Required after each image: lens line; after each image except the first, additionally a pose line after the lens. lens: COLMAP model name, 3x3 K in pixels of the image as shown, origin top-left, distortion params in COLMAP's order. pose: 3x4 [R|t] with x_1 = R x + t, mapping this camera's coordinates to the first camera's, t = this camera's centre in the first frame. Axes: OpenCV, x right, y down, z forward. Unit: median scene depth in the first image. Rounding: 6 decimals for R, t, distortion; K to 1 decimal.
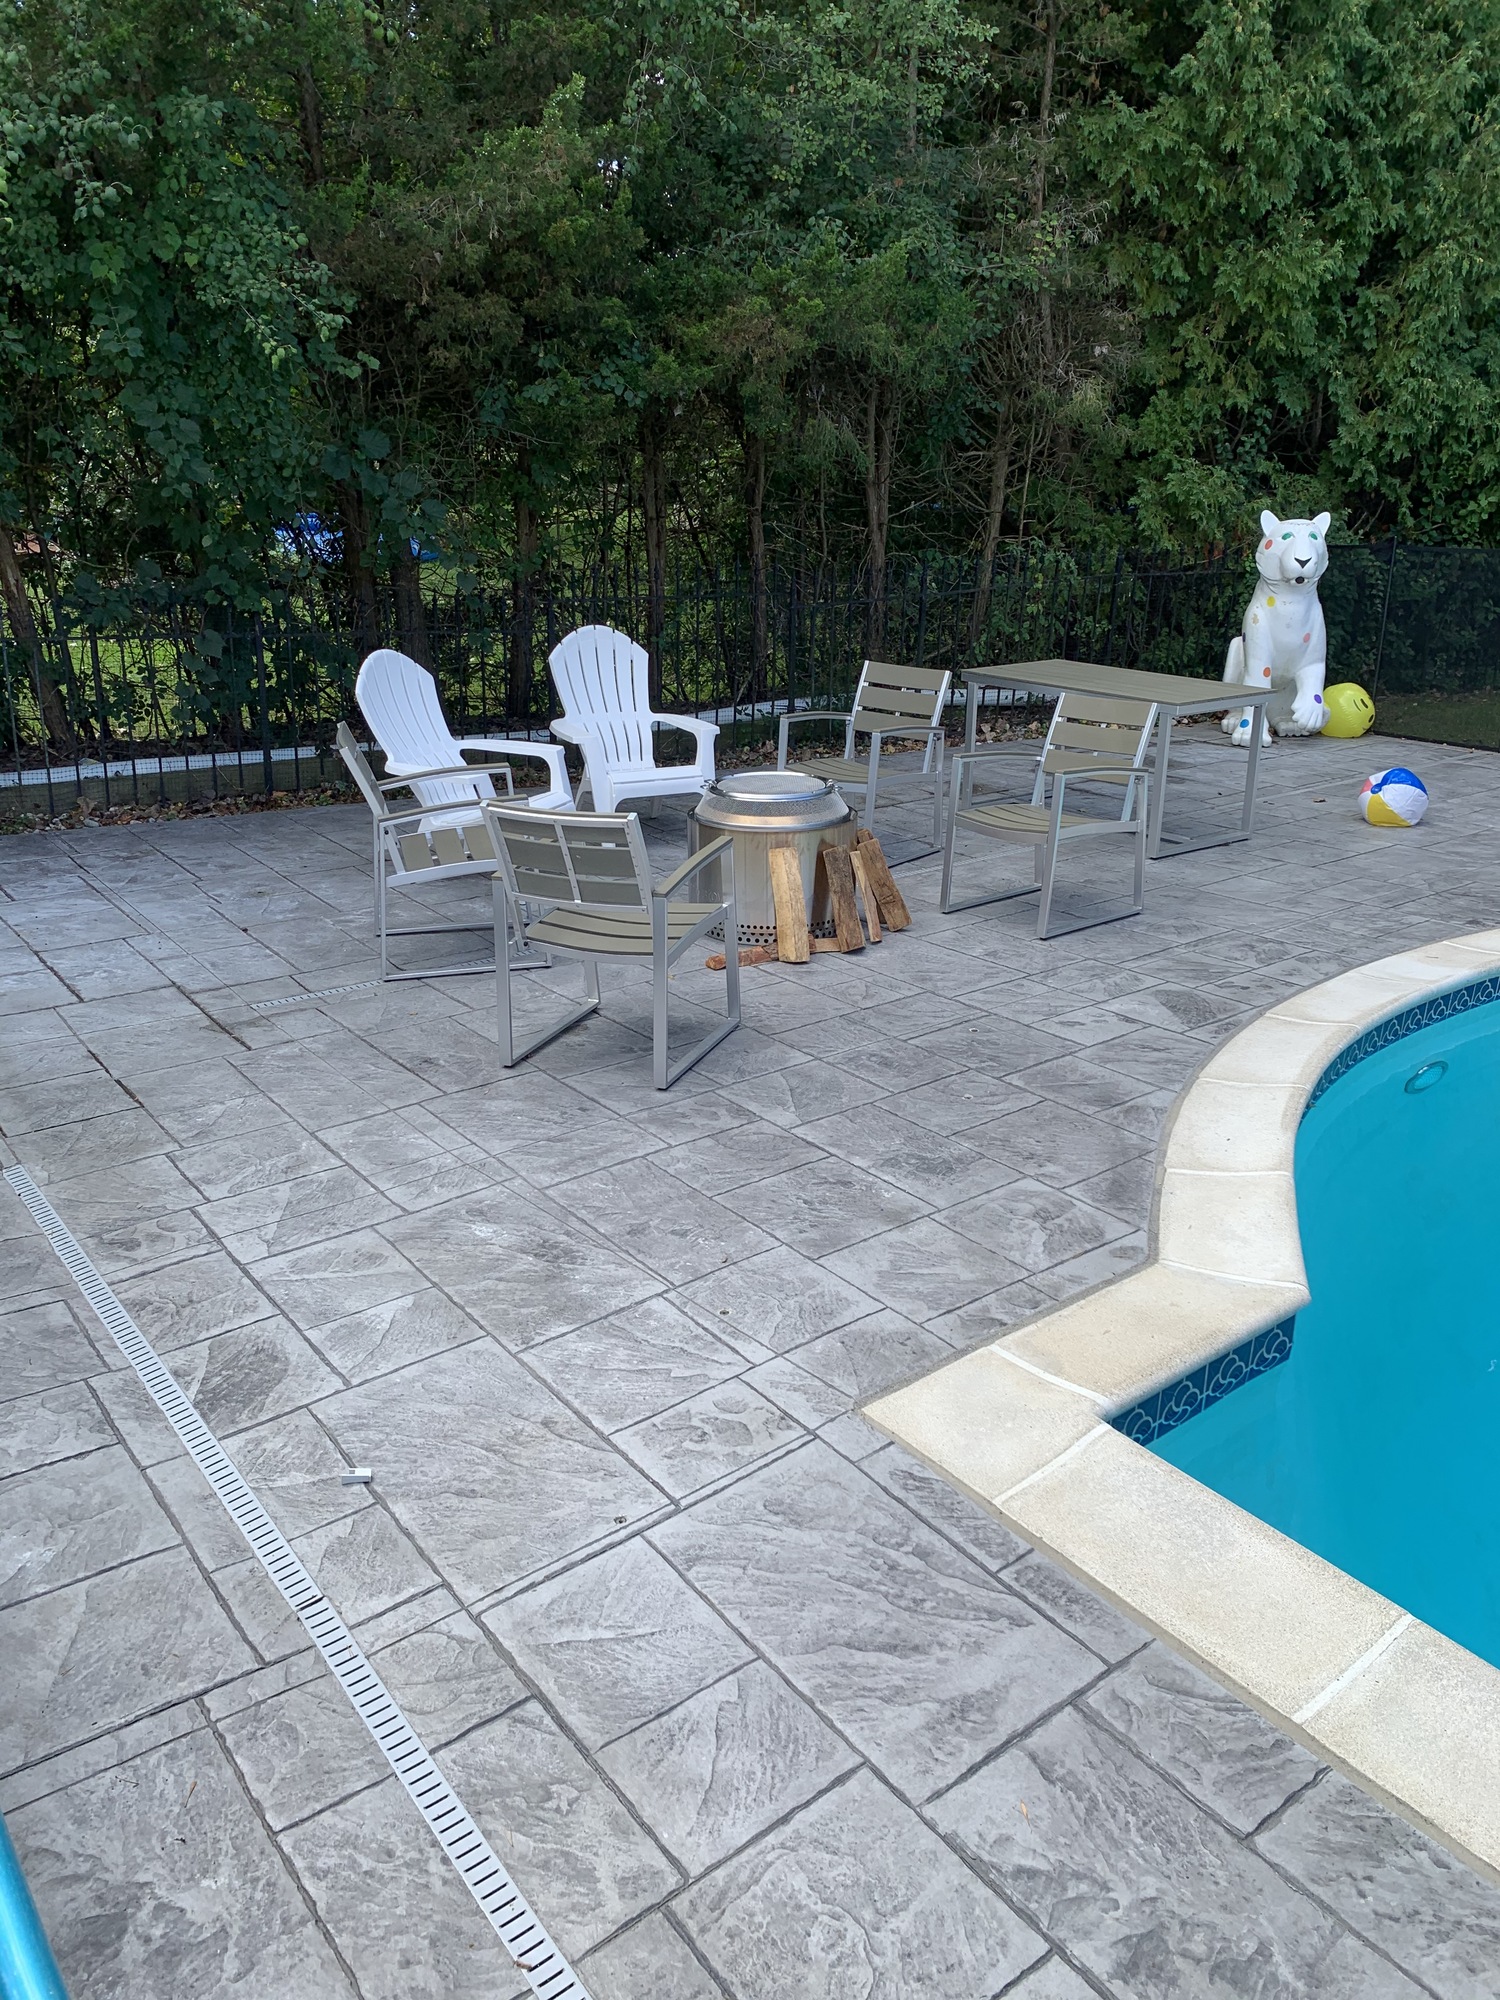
lens RADIAL K [[1533.7, 0, 783.4], [0, 1533.7, 997.9], [0, 0, 1]] dist [0.011642, 0.001958]
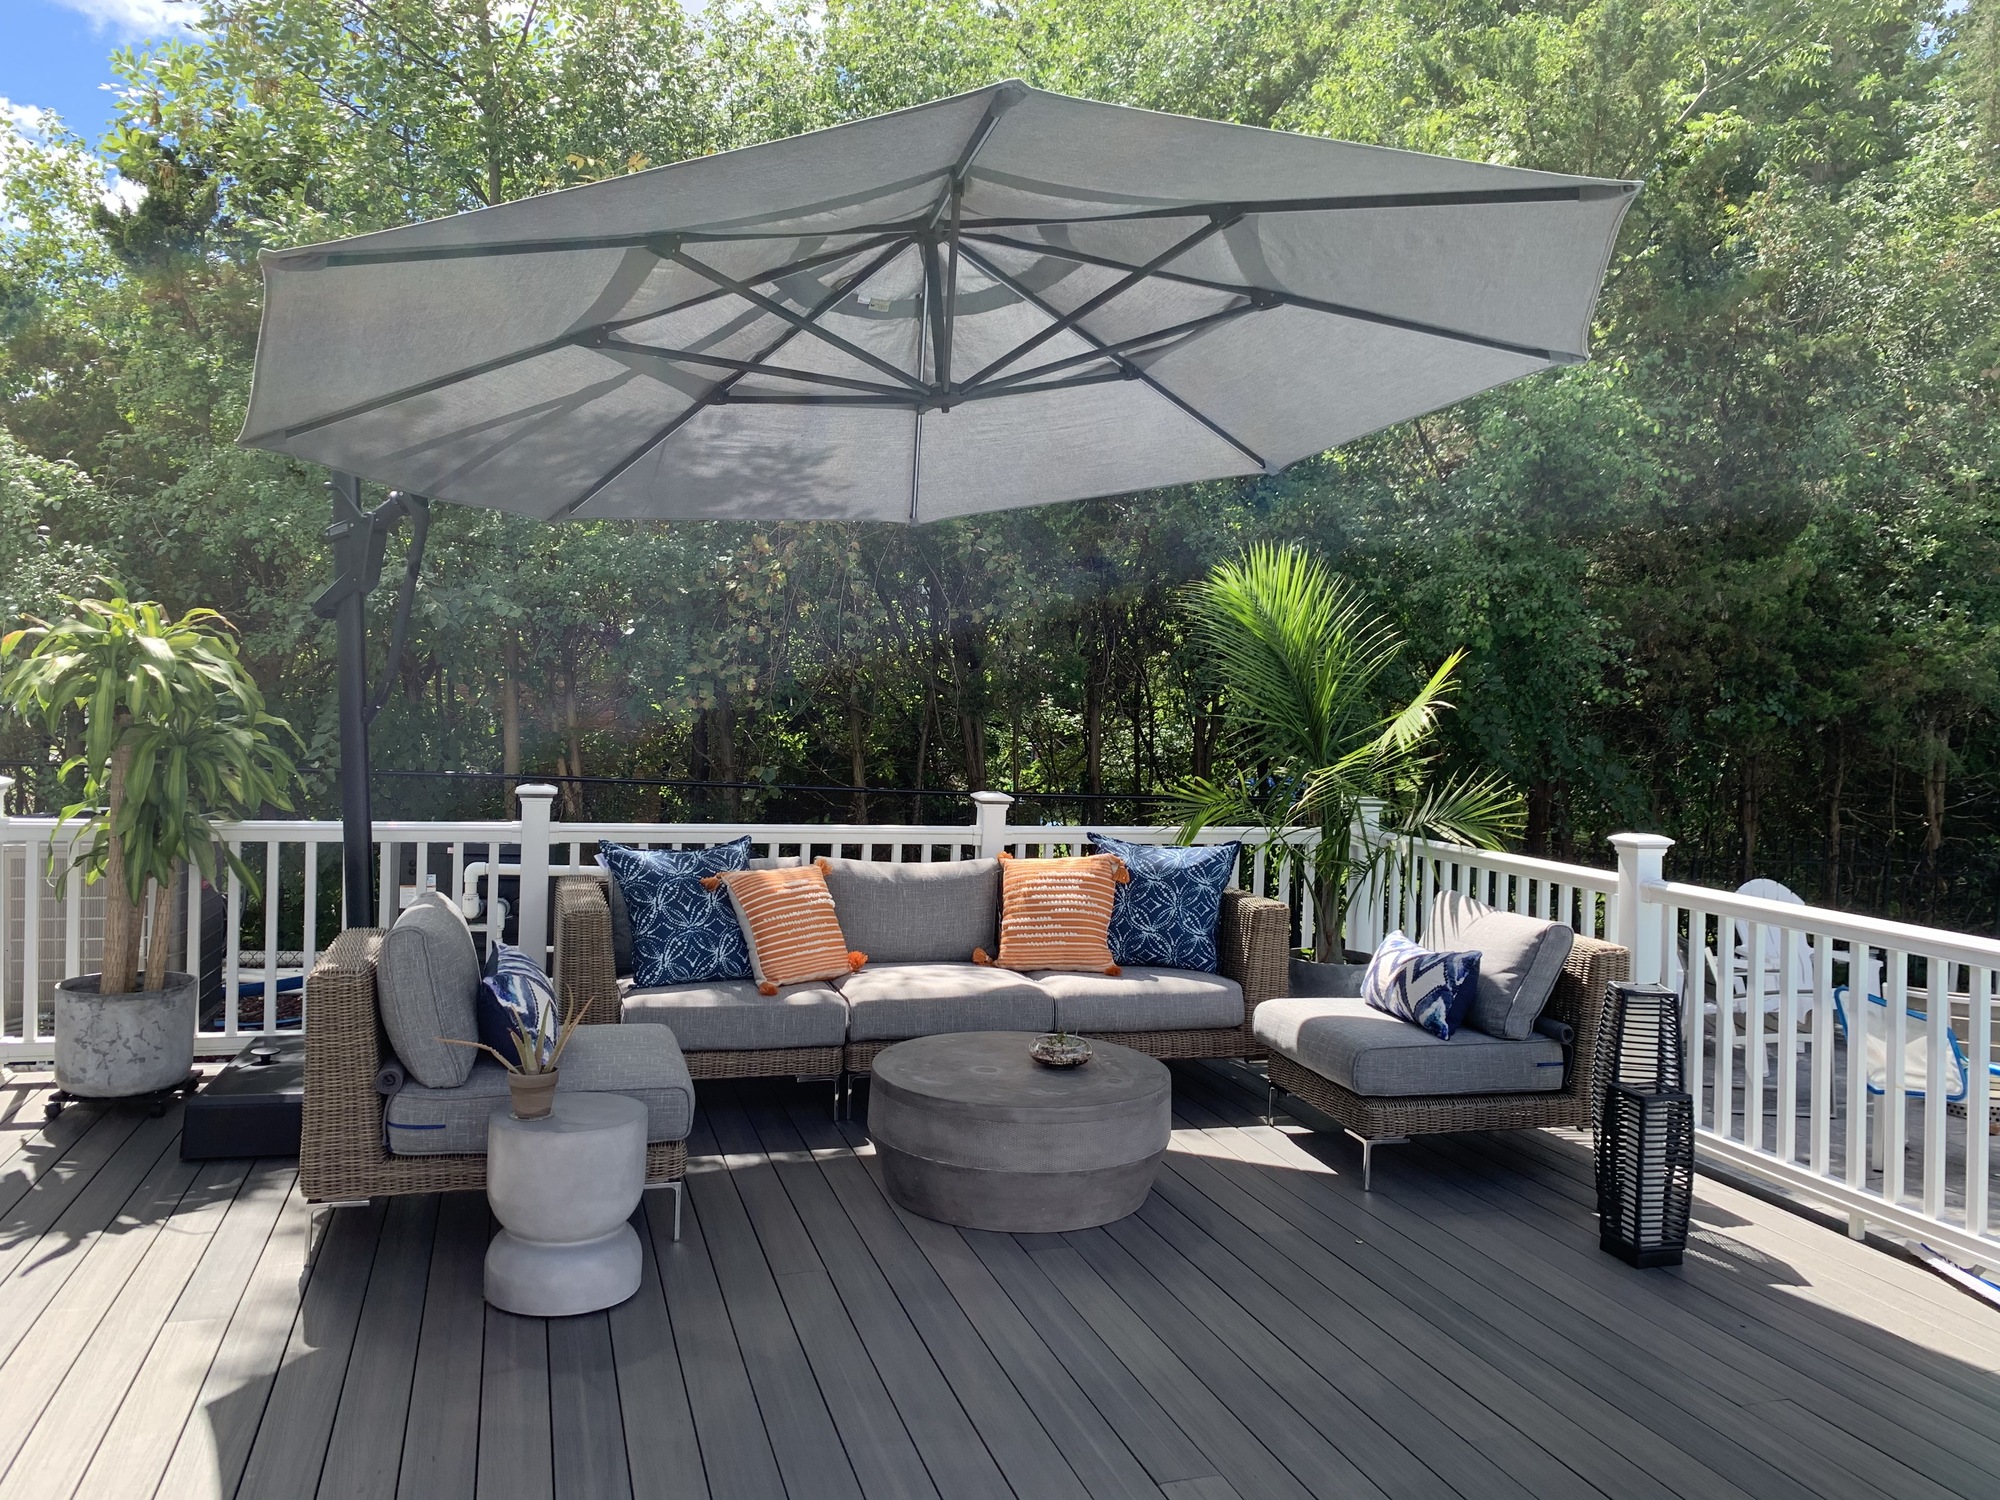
lens RADIAL K [[1520.1, 0, 1029.0], [0, 1520.1, 745.3], [0, 0, 1]] dist [0.124291, -0.255189]
pose [[0.942746, 0.035584, -0.331608, -0.277976], [-0.138933, 0.945813, -0.293489, 0.121071], [0.303195, 0.322757, 0.896605, -0.408200]]
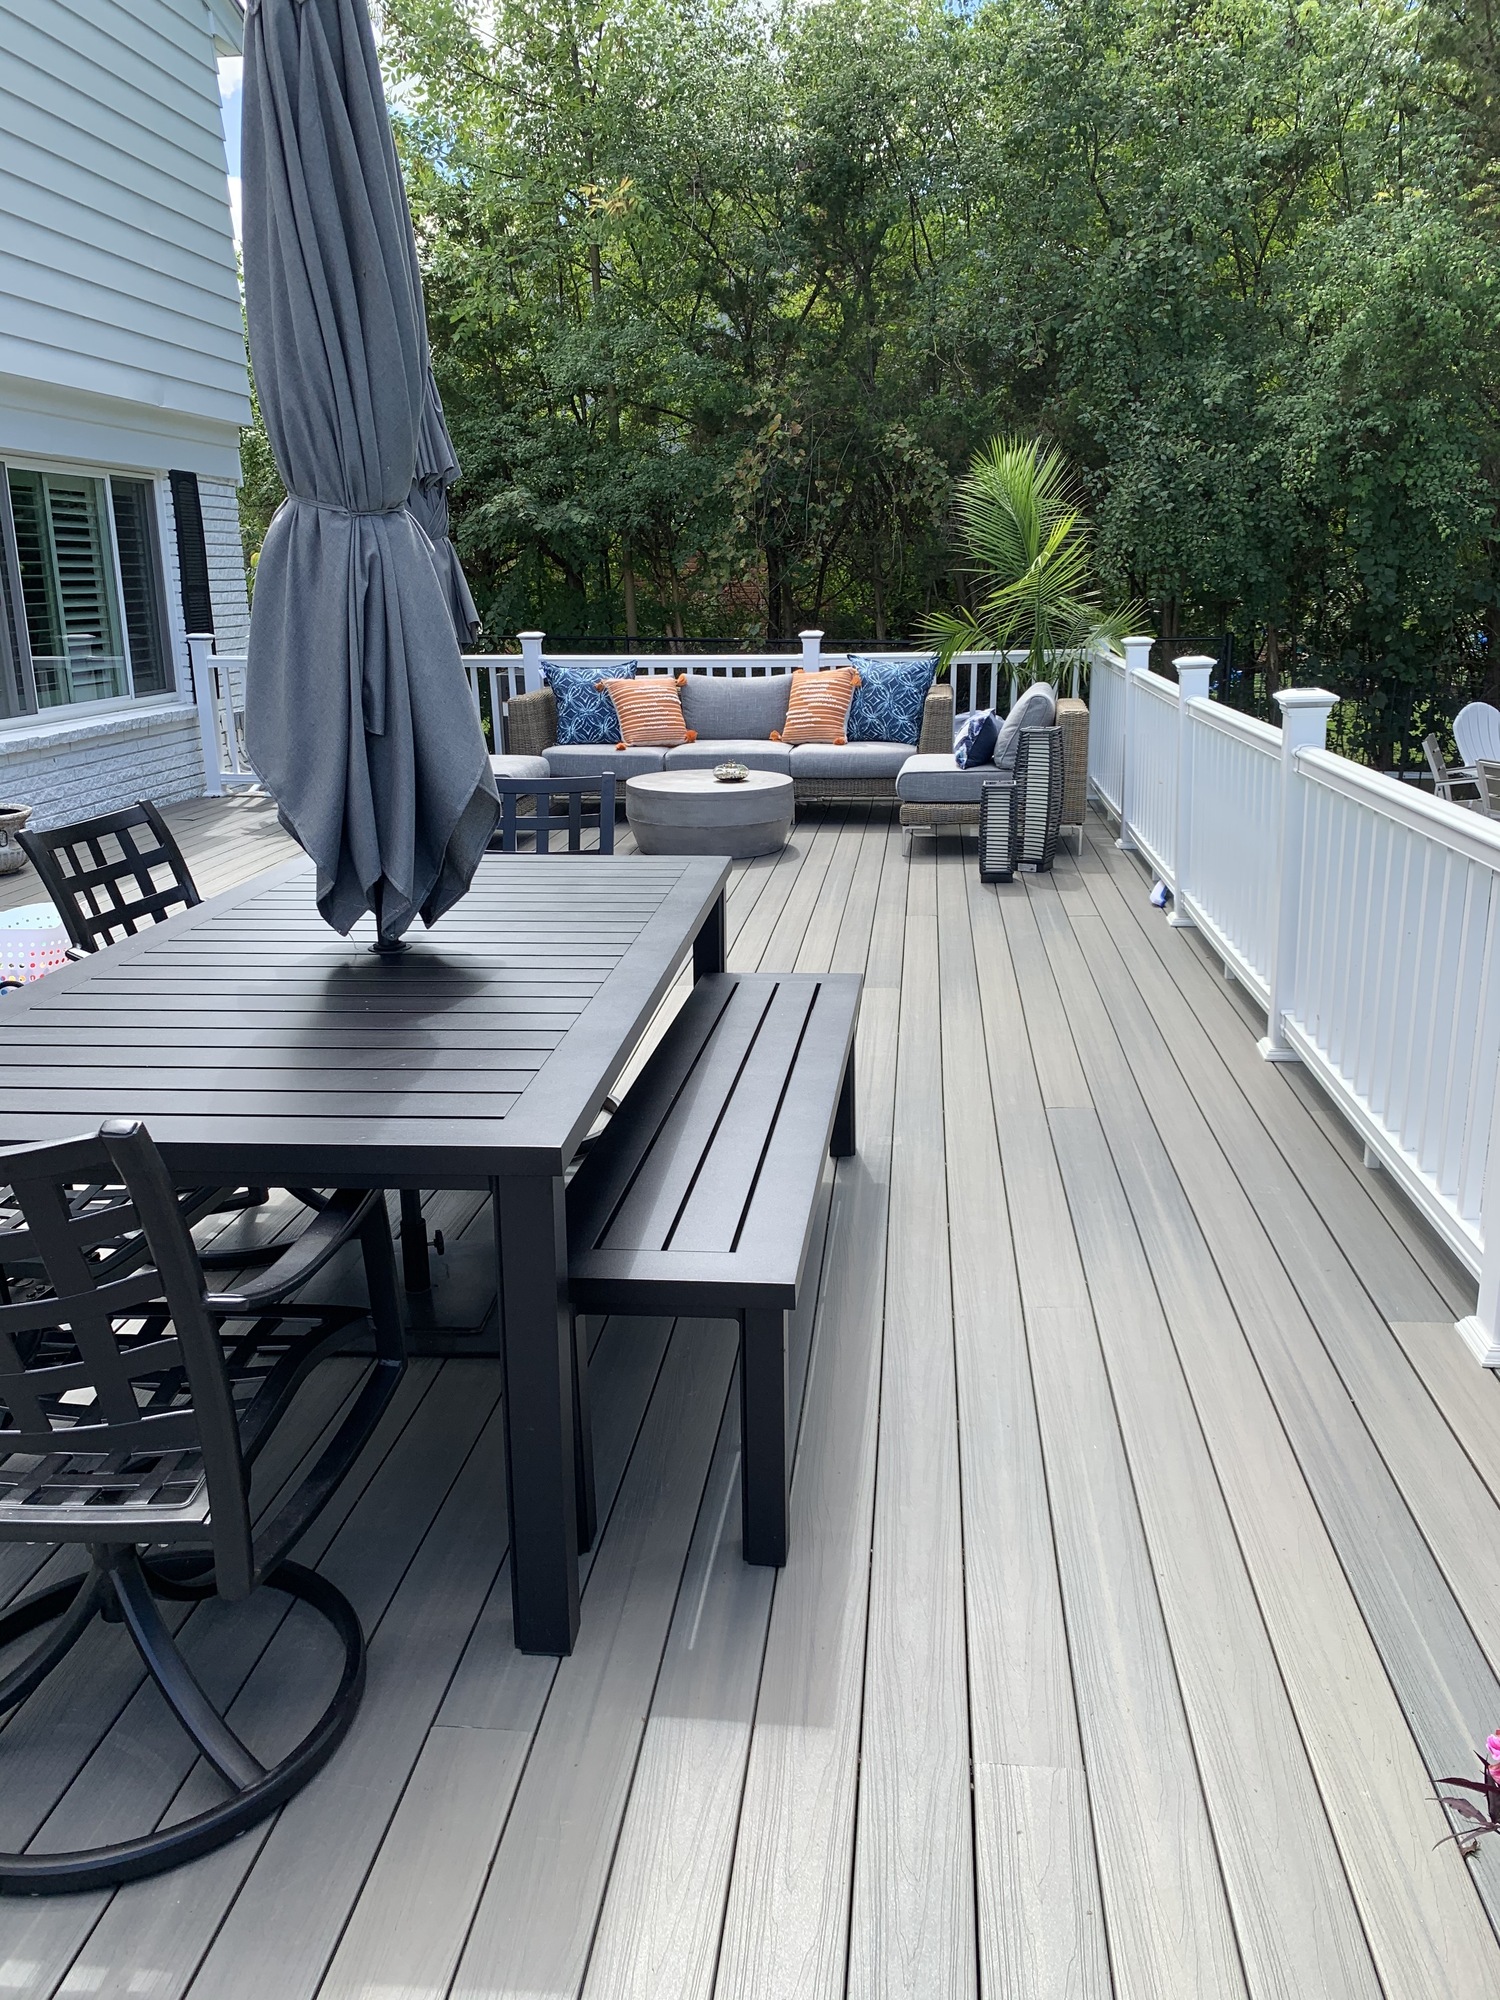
lens RADIAL K [[1526.0, 0, 750.0], [0, 1526.0, 1000.0], [0, 0, 1]] dist [0.092982, -0.202454]
pose [[0.718311, 0.169896, -0.674659, 0.293523], [-0.217300, 0.975998, 0.014421, 0.192812], [0.660916, 0.136245, 0.737989, -0.580722]]
